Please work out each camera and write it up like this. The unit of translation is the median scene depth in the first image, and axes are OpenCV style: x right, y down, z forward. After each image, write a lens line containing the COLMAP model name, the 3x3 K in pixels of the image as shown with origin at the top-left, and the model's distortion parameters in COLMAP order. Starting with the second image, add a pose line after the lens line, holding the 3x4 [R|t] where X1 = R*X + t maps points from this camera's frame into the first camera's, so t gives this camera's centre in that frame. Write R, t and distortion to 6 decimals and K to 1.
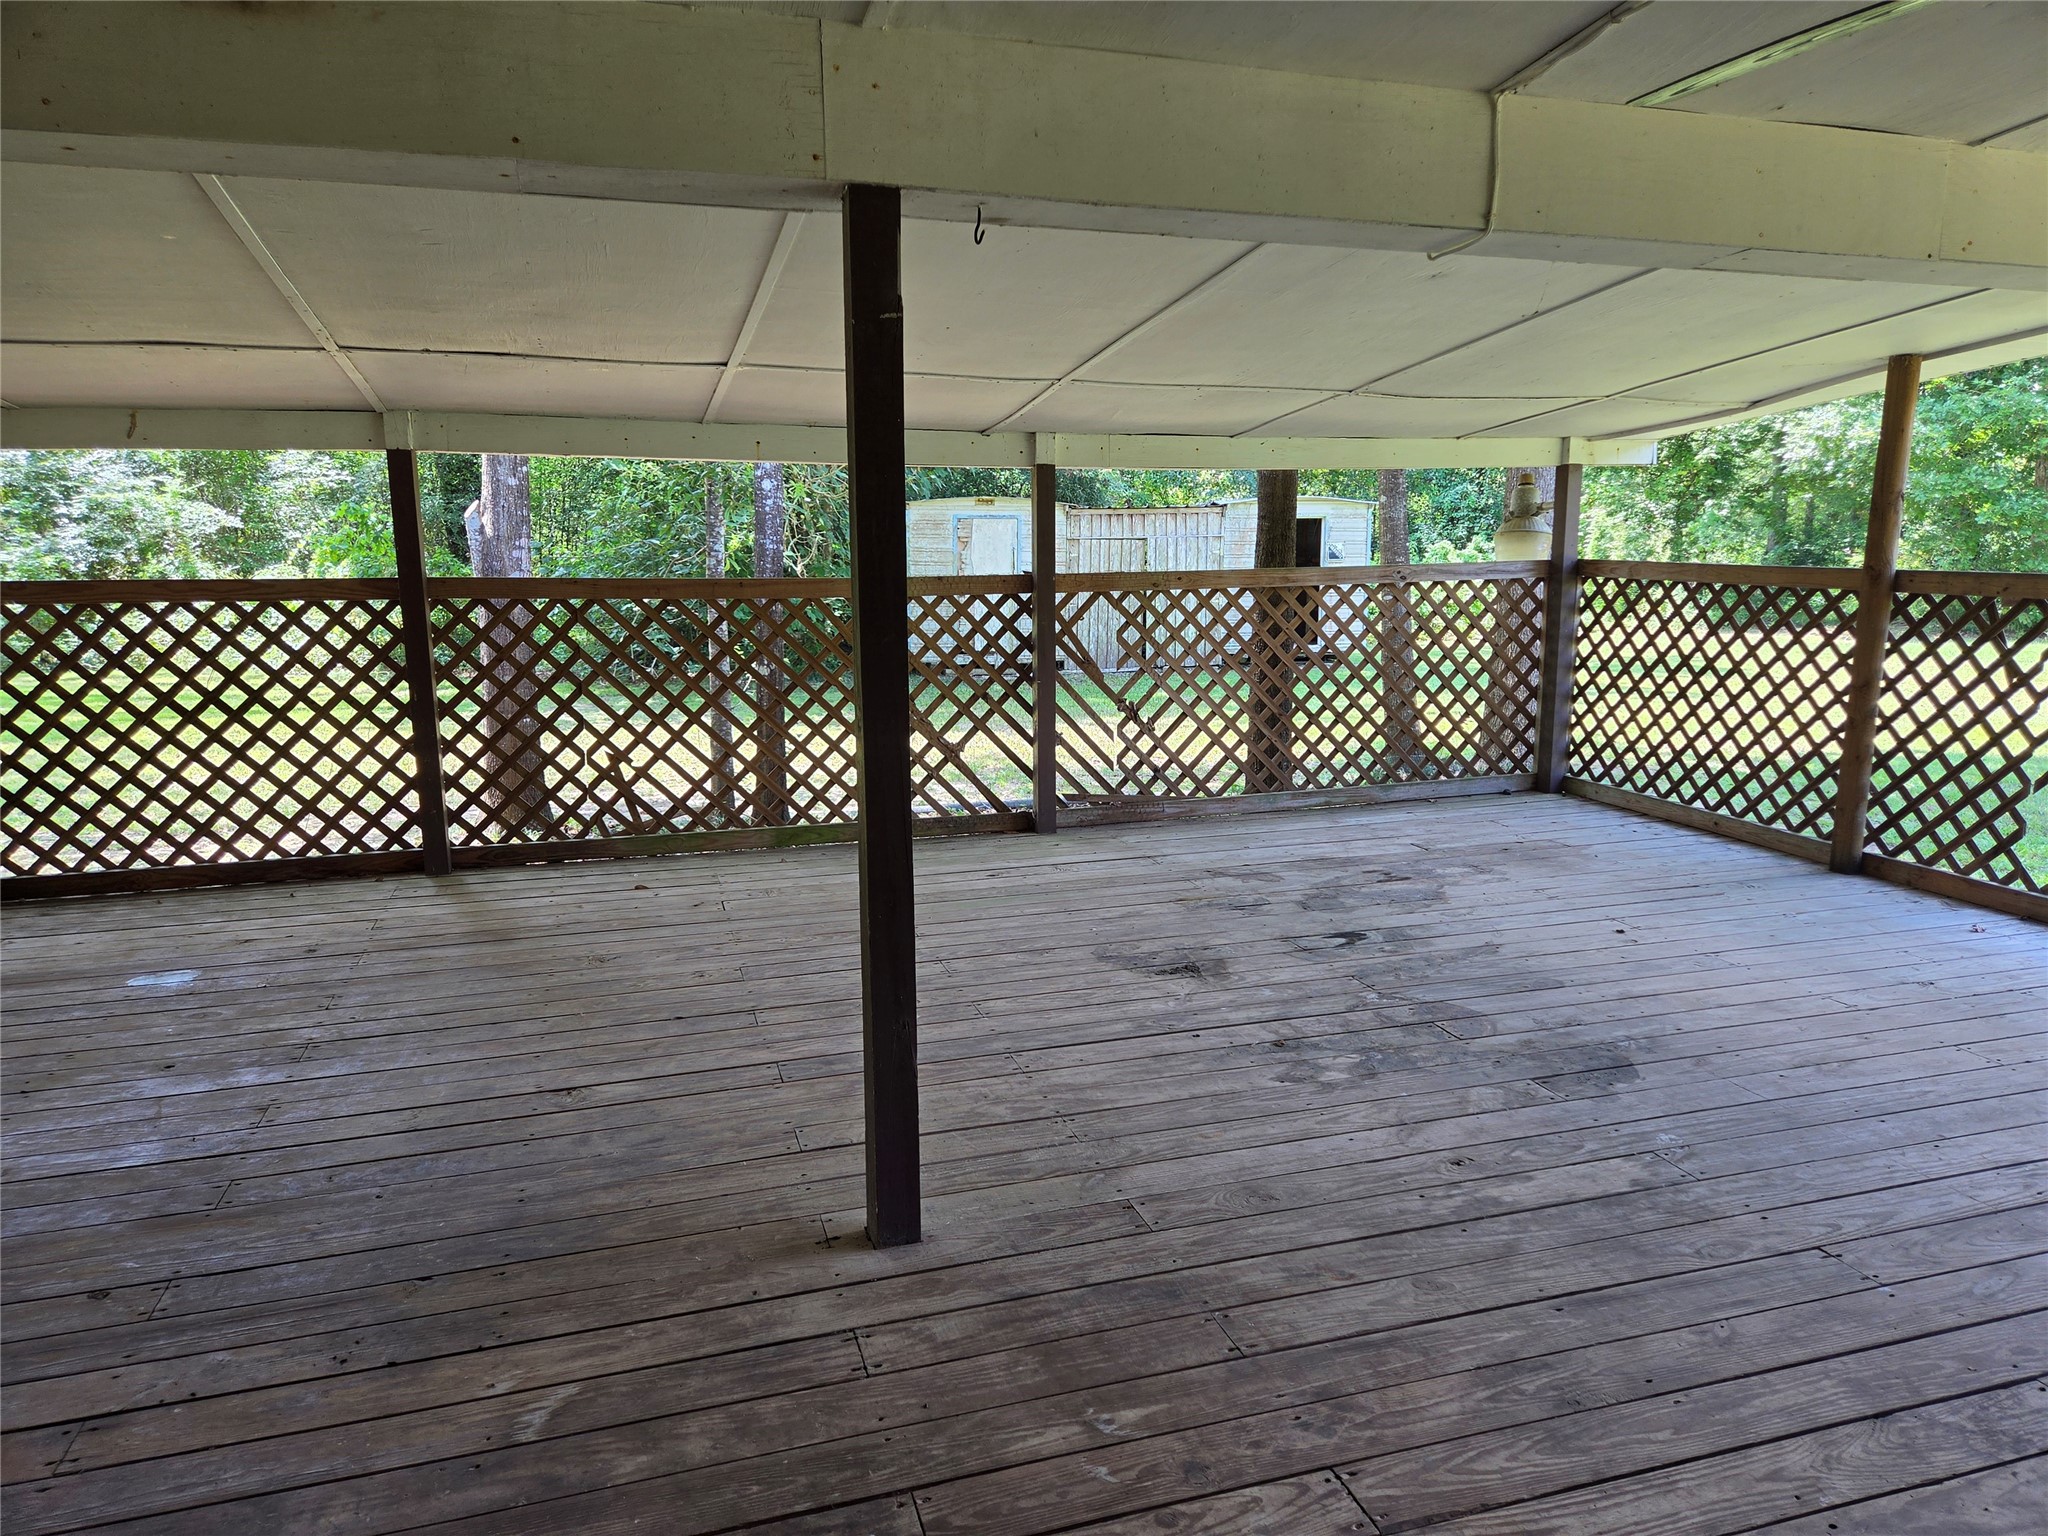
lens RADIAL K [[1370.1, 0, 1023.7], [0, 1370.1, 782.0], [0, 0, 1]] dist [0.063536, -0.053514]
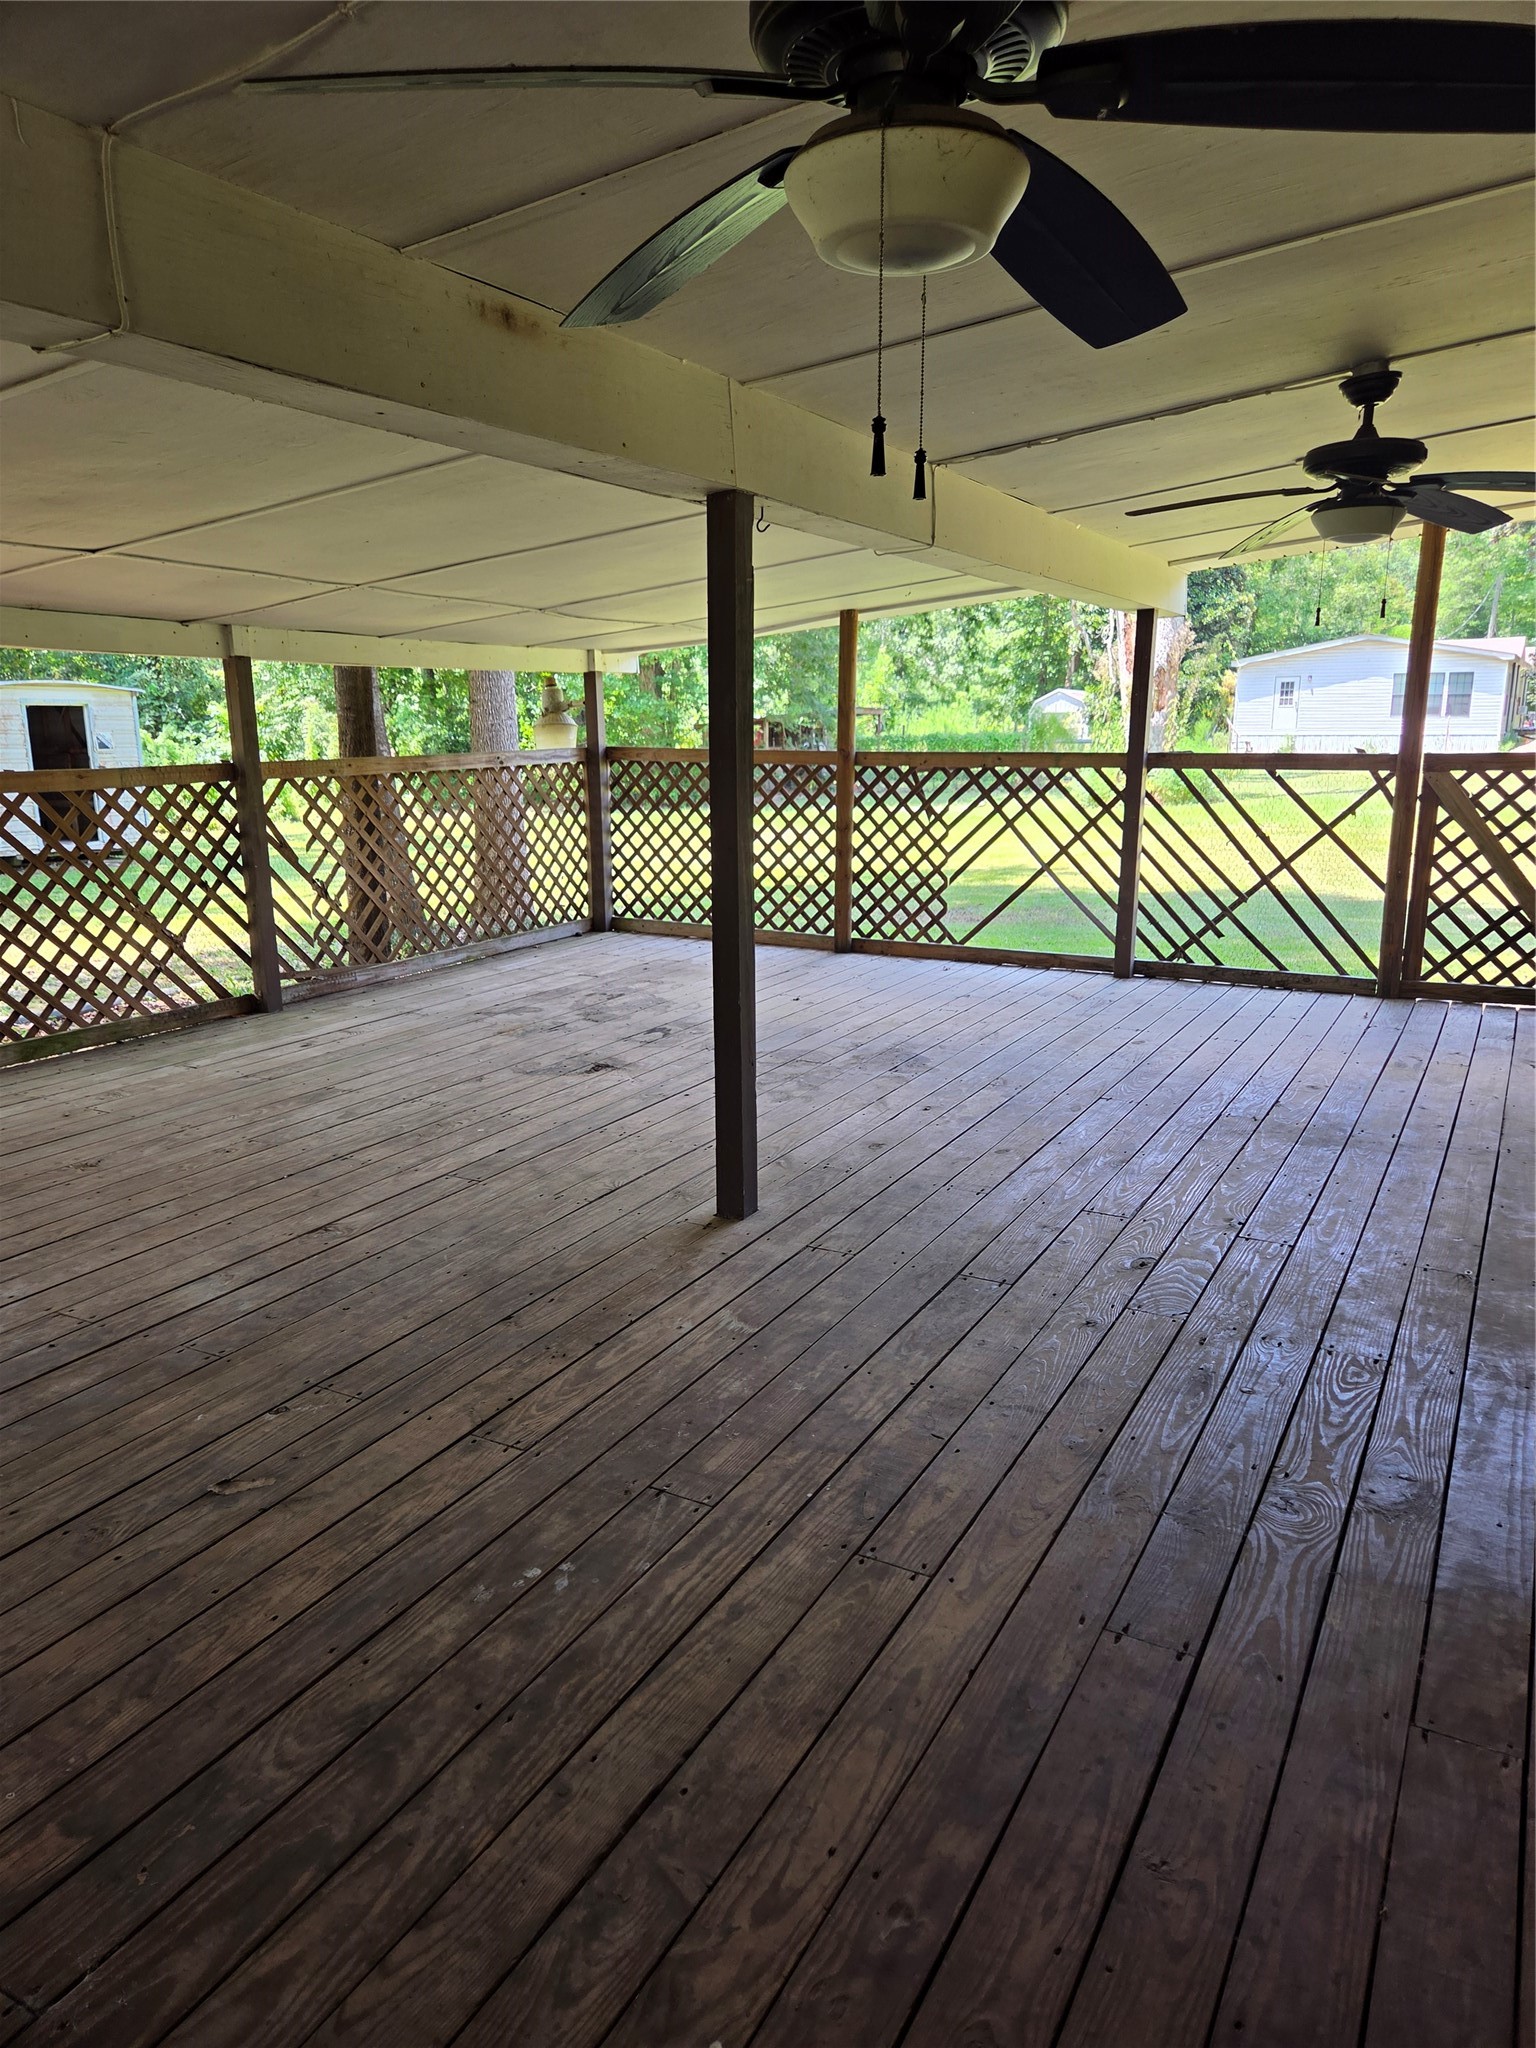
lens RADIAL K [[1370.1, 0, 797.3], [0, 1370.1, 1042.0], [0, 0, 1]] dist [0.063536, -0.053514]
pose [[0.709183, -0.158243, 0.687037, -0.547272], [0.124742, 0.987275, 0.098633, 0.008037], [-0.693902, 0.015753, 0.719897, -0.049230]]
